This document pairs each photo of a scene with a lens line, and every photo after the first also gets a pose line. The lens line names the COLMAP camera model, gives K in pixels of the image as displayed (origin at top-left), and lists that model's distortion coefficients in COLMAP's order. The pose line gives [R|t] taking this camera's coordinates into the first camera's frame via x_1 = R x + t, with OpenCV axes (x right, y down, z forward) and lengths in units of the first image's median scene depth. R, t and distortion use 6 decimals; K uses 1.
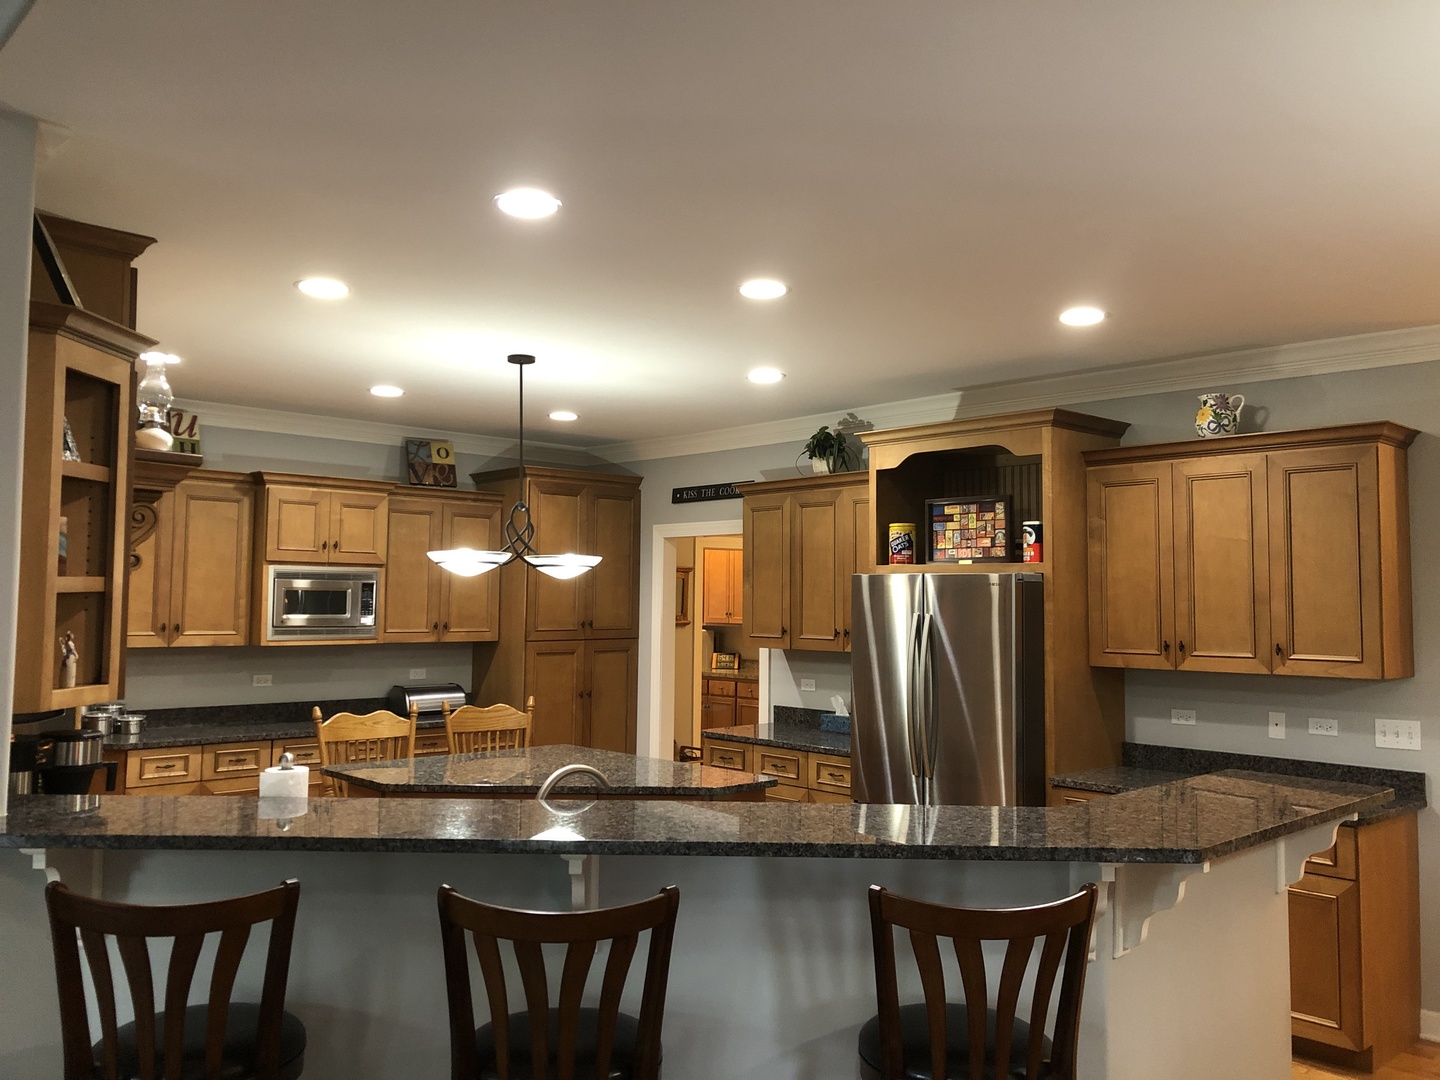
lens RADIAL K [[1200.4, 0, 720.4], [0, 1200.4, 540.8], [0, 0, 1]] dist [0.068433, -0.041867]
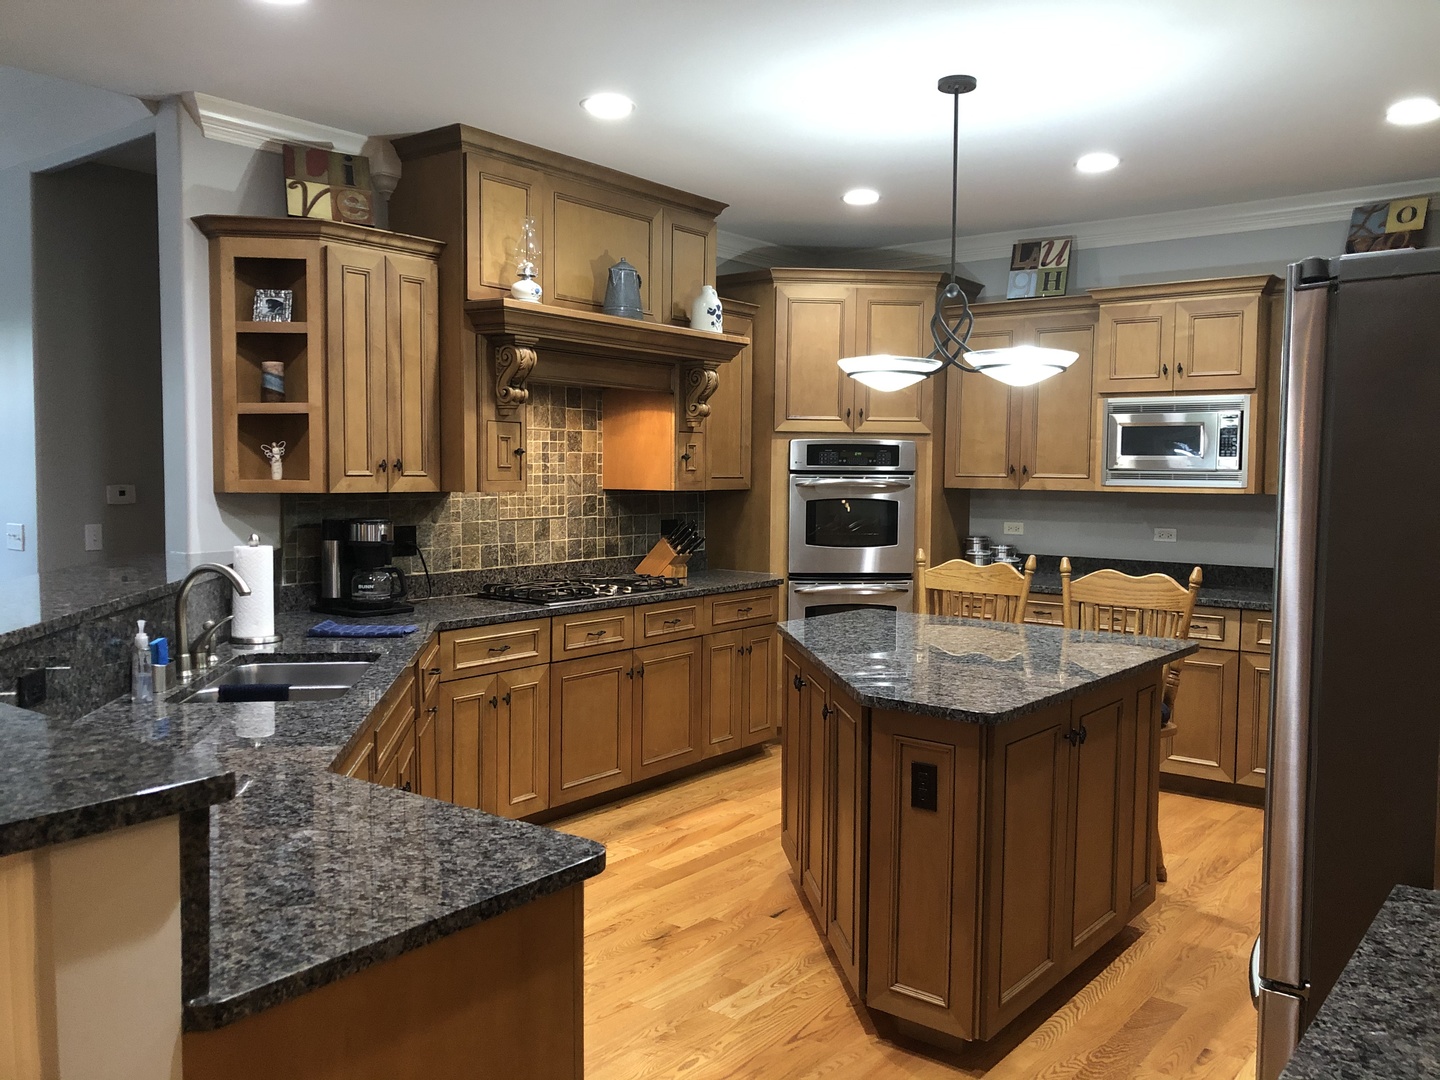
lens RADIAL K [[1200.4, 0, 719.4], [0, 1200.4, 537.0], [0, 0, 1]] dist [0.068433, -0.041867]
pose [[0.177753, 0.049479, -0.982831, 0.443952], [0.041677, 0.997461, 0.057753, 0.058792], [0.983192, -0.051227, 0.175239, 0.588046]]
